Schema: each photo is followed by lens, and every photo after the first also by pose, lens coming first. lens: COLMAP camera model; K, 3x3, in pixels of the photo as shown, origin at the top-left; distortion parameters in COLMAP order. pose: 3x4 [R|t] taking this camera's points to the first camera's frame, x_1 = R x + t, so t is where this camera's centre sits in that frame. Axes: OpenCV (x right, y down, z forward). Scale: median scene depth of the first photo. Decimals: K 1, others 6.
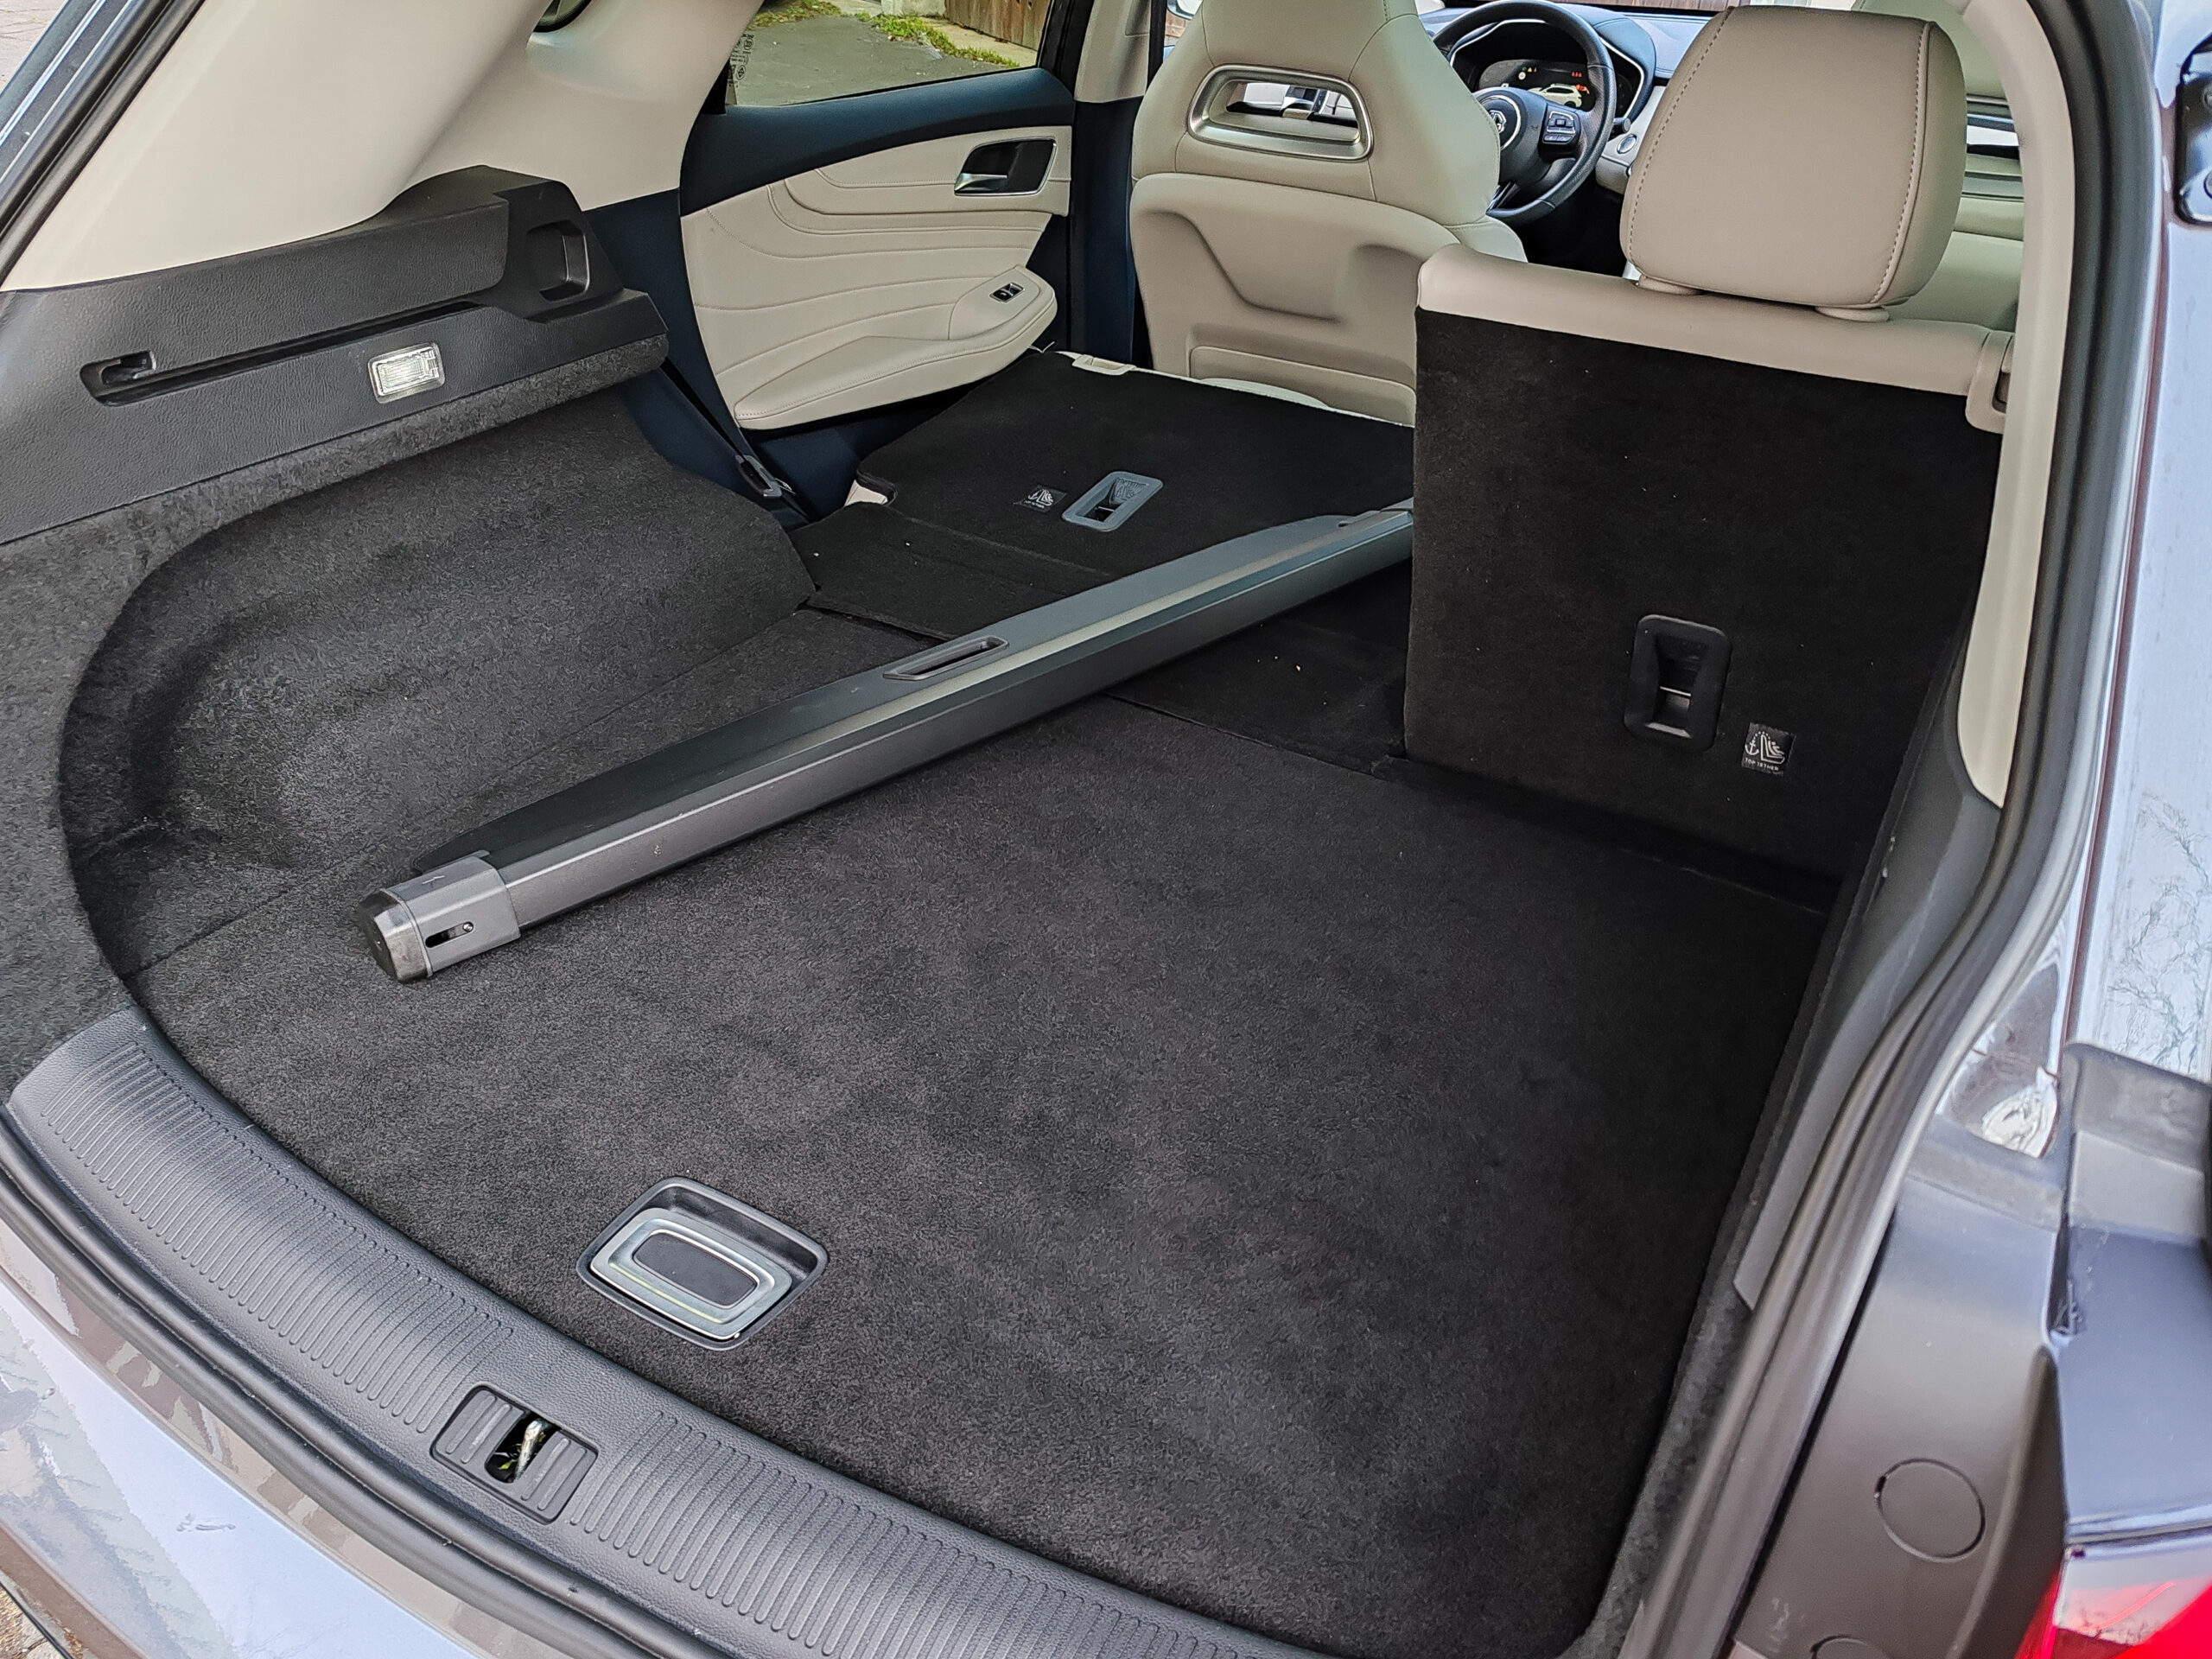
lens RADIAL K [[1703.9, 0, 1095.9], [0, 1703.9, 840.5], [0, 0, 1]] dist [0.006420, -0.013913]
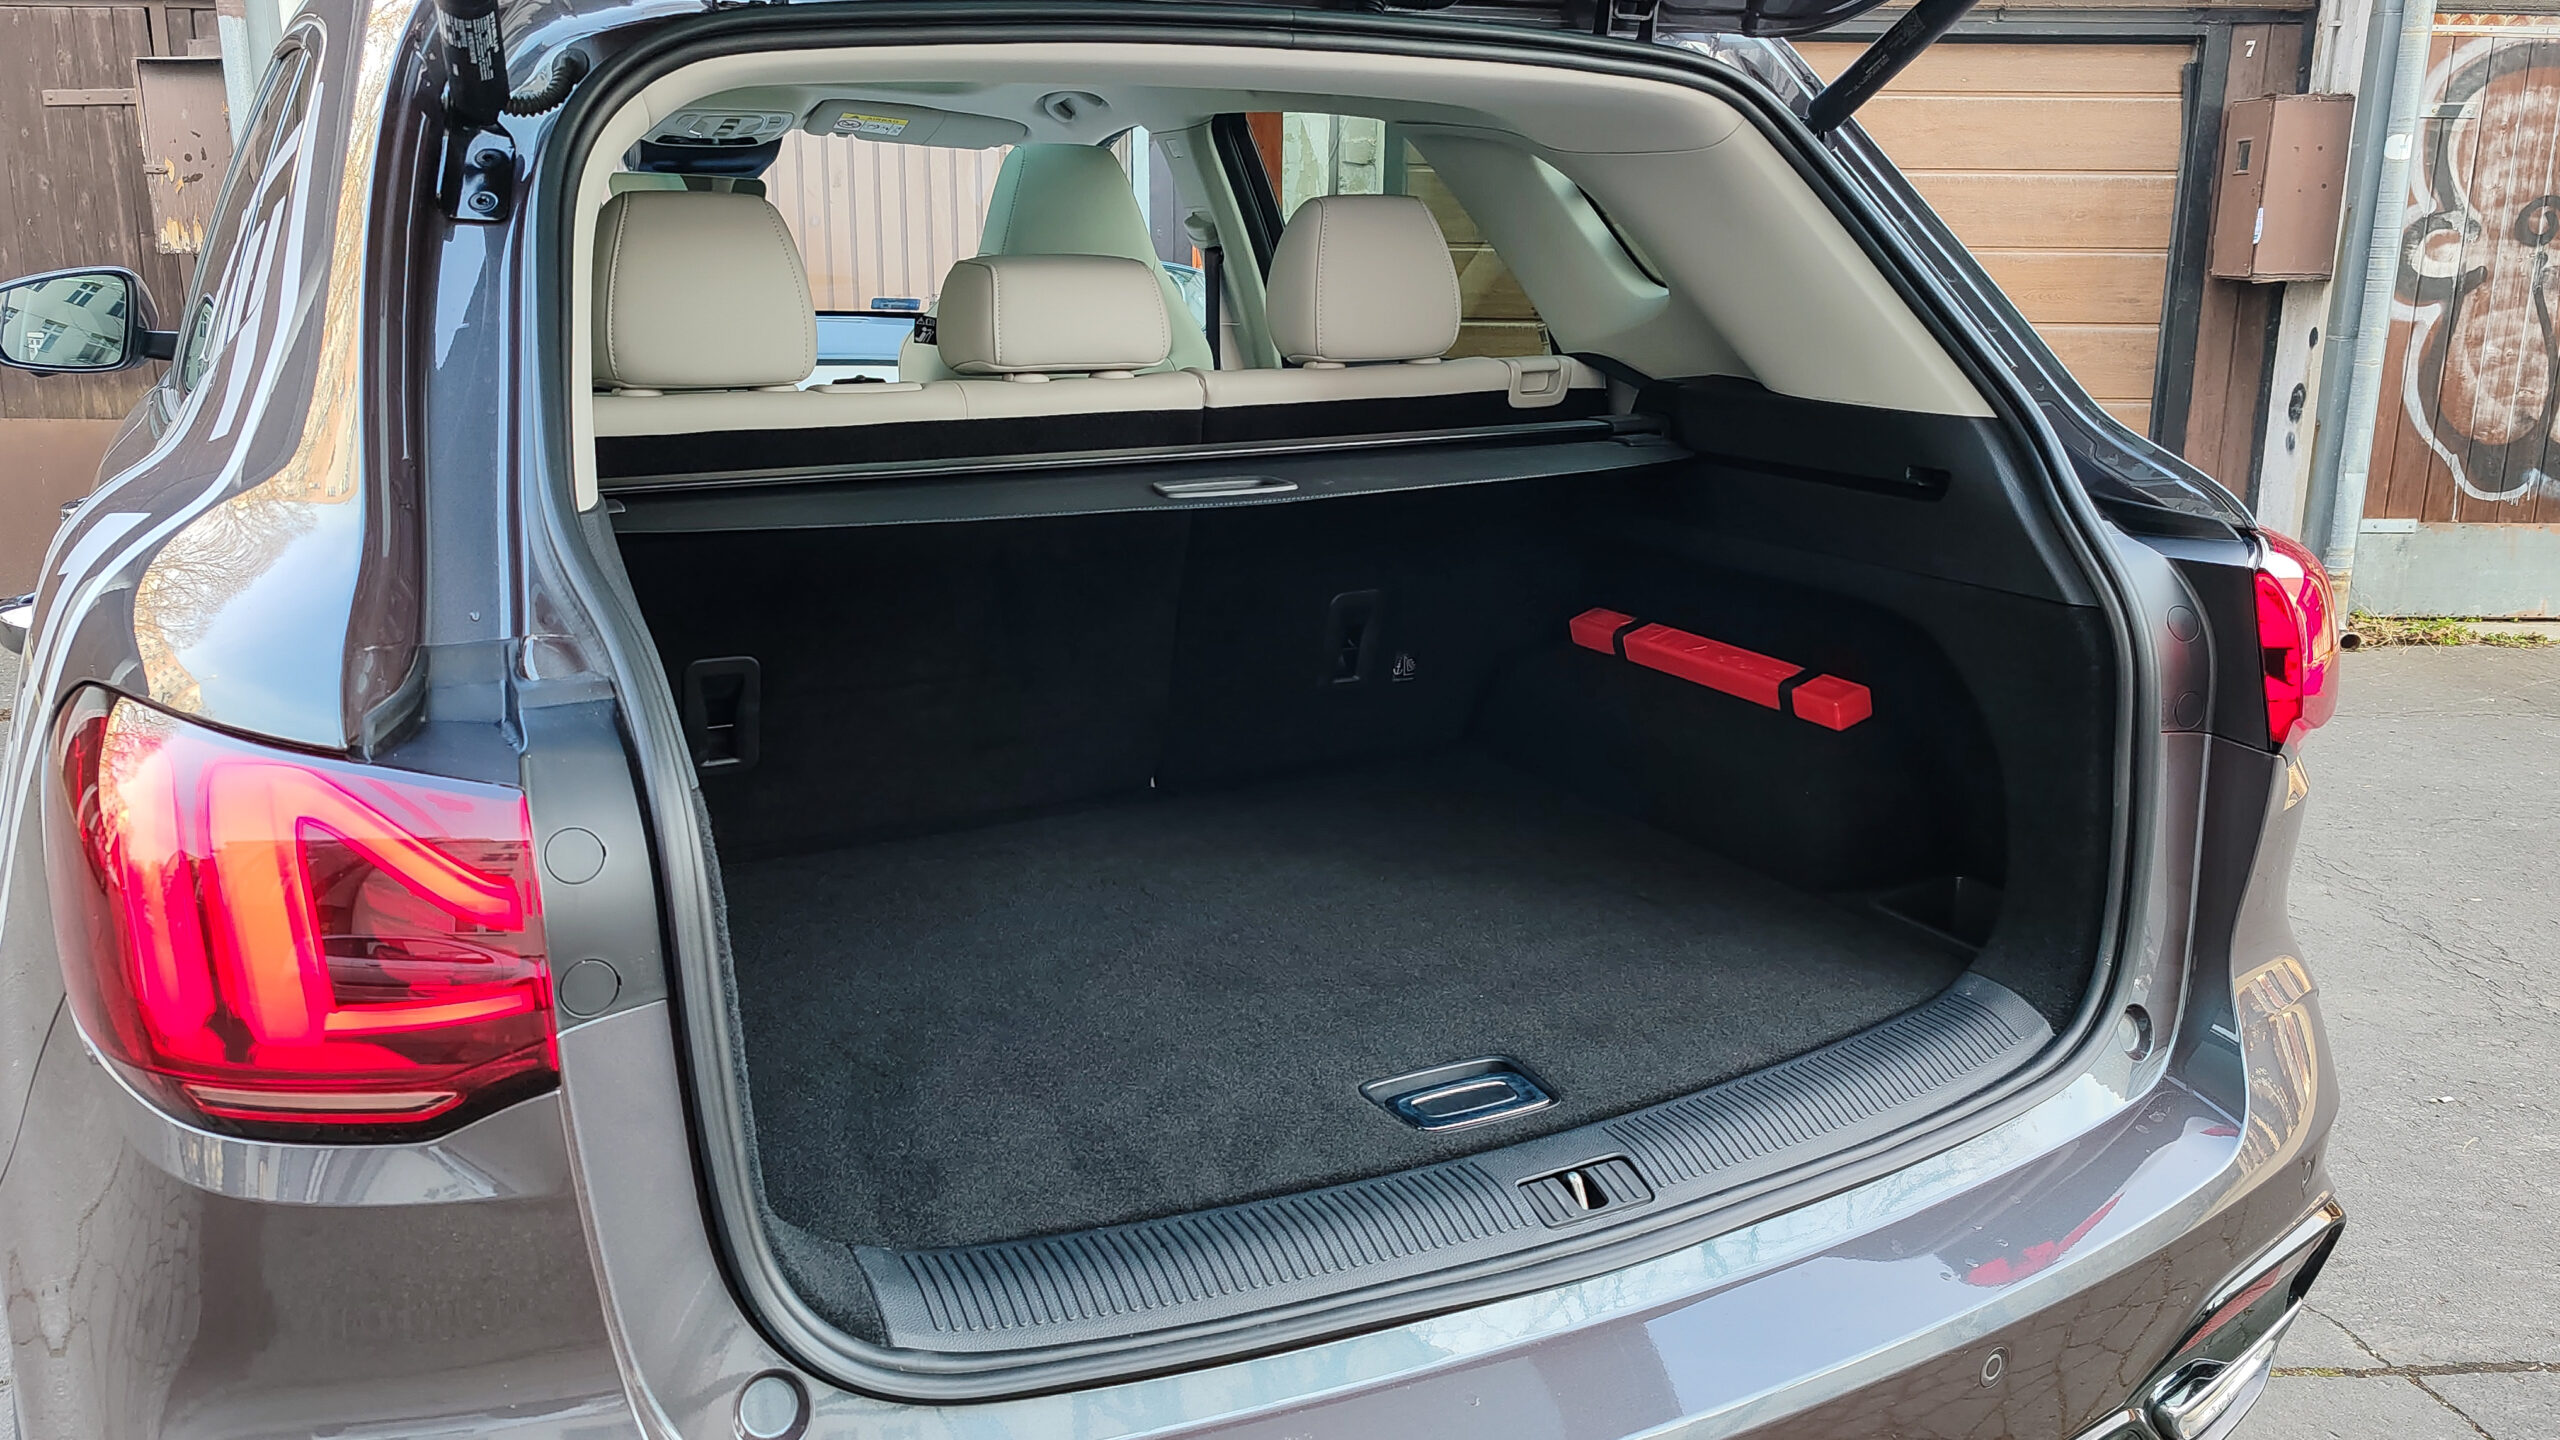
lens RADIAL K [[1977.4, 0, 1290.9], [0, 1977.4, 703.5], [0, 0, 1]] dist [0.021567, -0.002719]
pose [[0.526744, -0.234408, 0.817064, -0.733531], [0.461874, 0.885873, -0.043612, -0.000339], [-0.713592, 0.400353, 0.574895, 0.076171]]
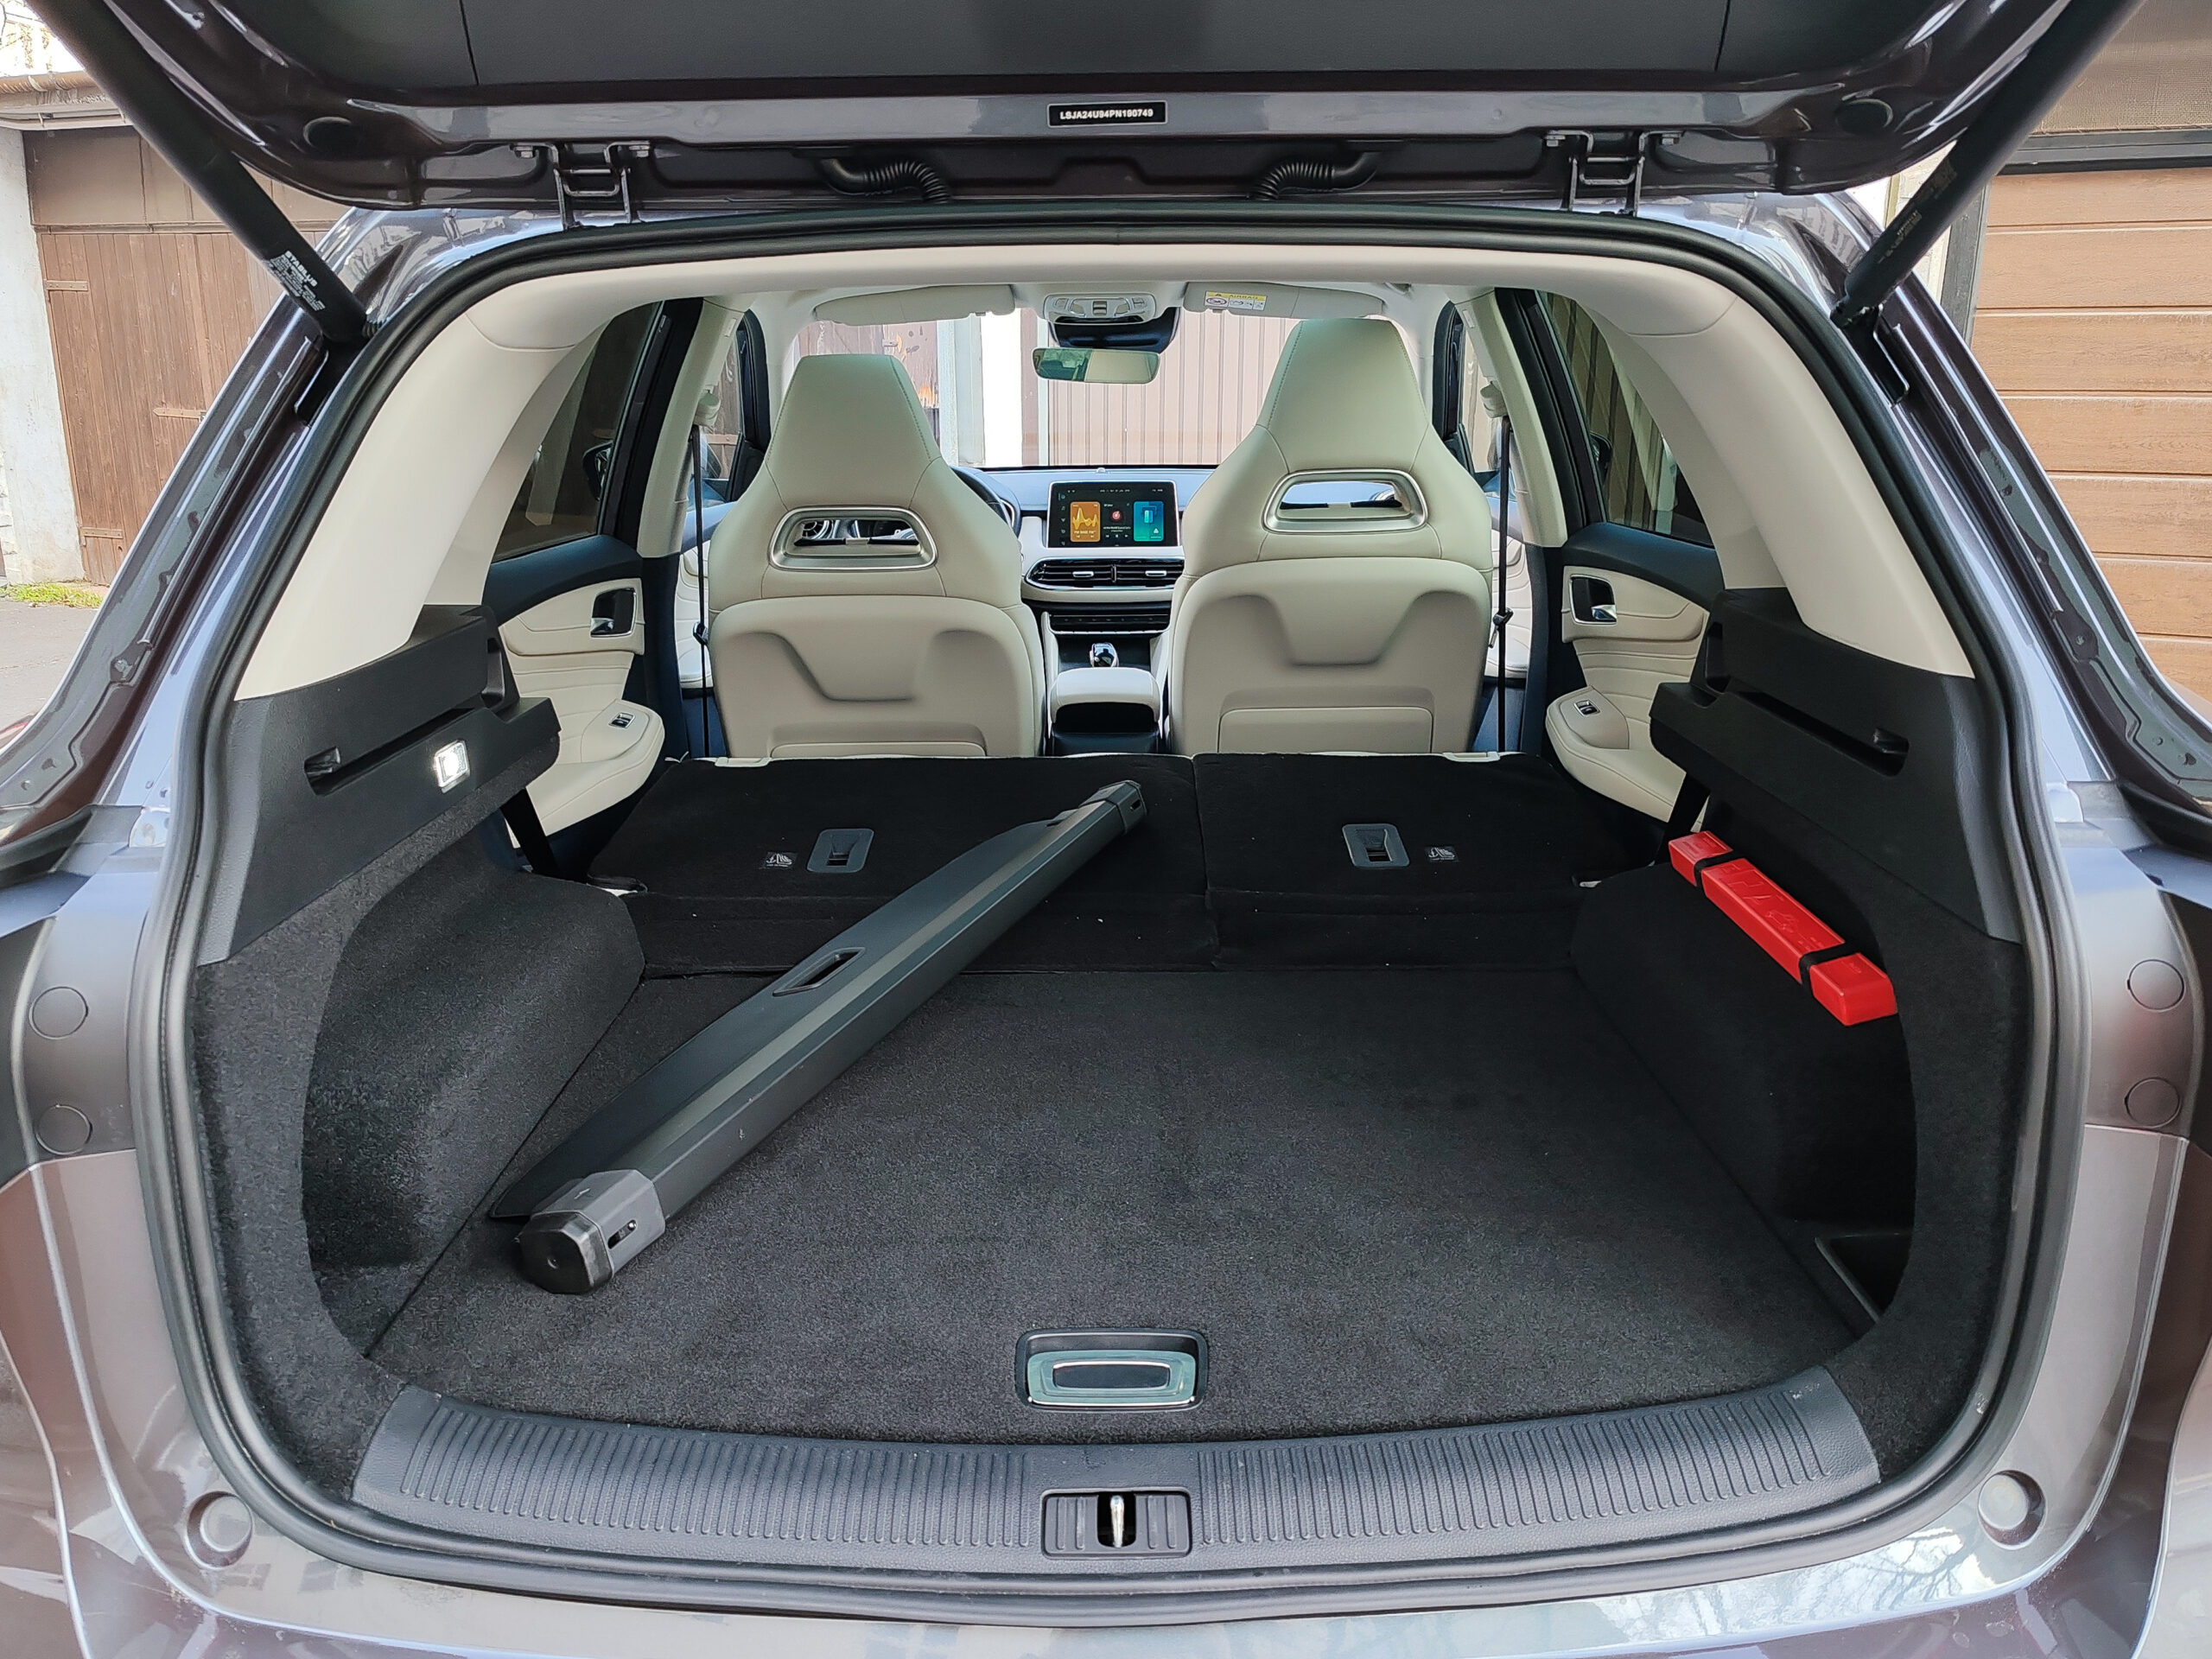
lens RADIAL K [[1703.9, 0, 1089.1], [0, 1703.9, 832.3], [0, 0, 1]] dist [0.006420, -0.013913]
pose [[0.867041, -0.173576, 0.467023, -0.377030], [0.296106, 0.933371, -0.202827, 0.070748], [-0.400700, 0.314148, 0.860668, -0.057057]]
